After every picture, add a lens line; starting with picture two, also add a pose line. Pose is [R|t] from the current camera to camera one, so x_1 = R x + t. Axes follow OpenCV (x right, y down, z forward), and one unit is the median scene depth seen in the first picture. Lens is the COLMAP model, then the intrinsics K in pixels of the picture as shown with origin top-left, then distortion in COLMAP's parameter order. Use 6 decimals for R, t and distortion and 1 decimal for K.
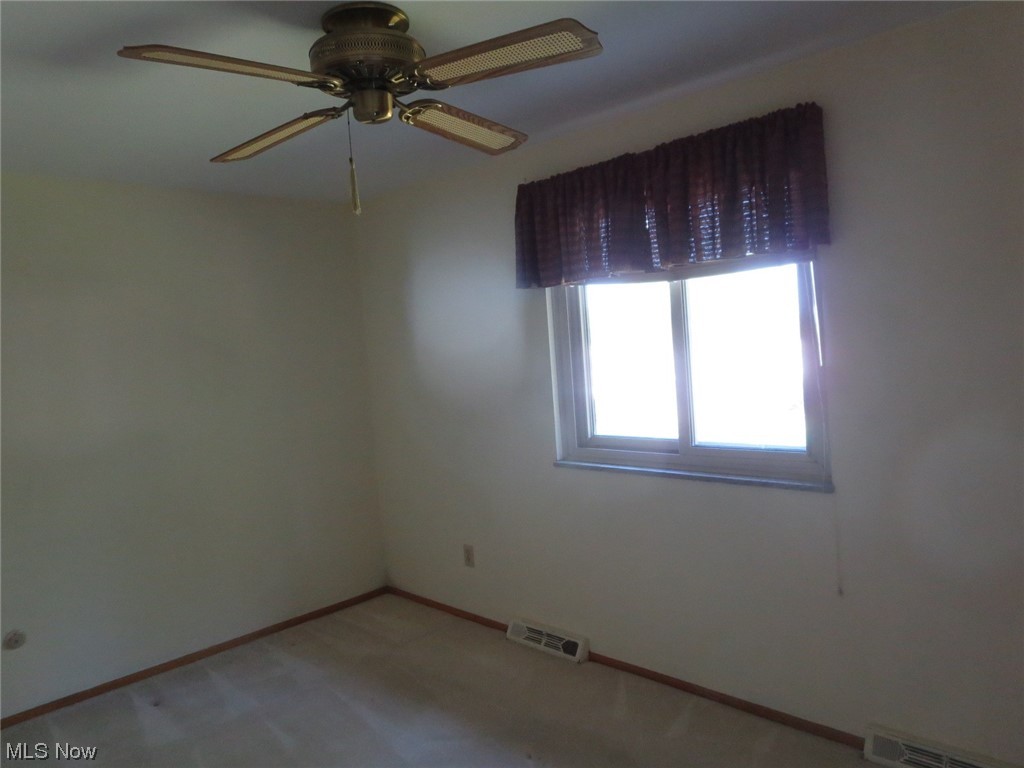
lens RADIAL K [[725.1, 0, 513.6], [0, 725.1, 389.6], [0, 0, 1]] dist [-0.026983, 0.012107]
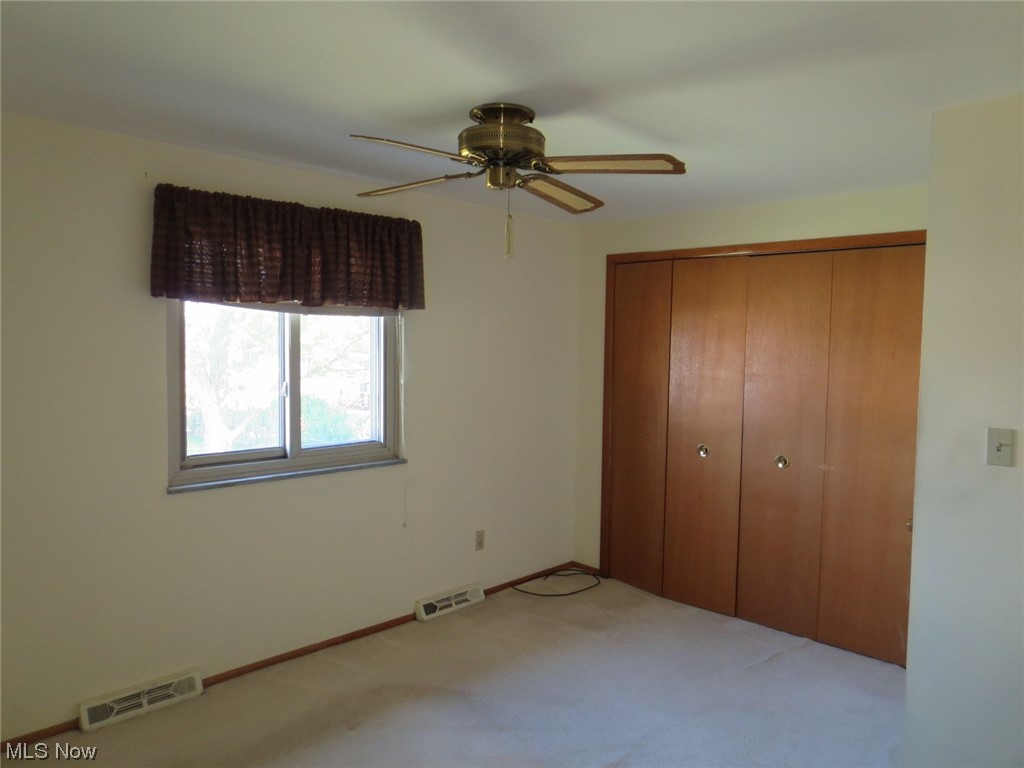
lens RADIAL K [[725.1, 0, 513.2], [0, 725.1, 379.6], [0, 0, 1]] dist [-0.026983, 0.012107]
pose [[0.011099, 0.014768, 0.999829, -0.952302], [0.057982, 0.998199, -0.015388, 0.000194], [-0.998256, 0.058143, 0.010223, 0.608039]]
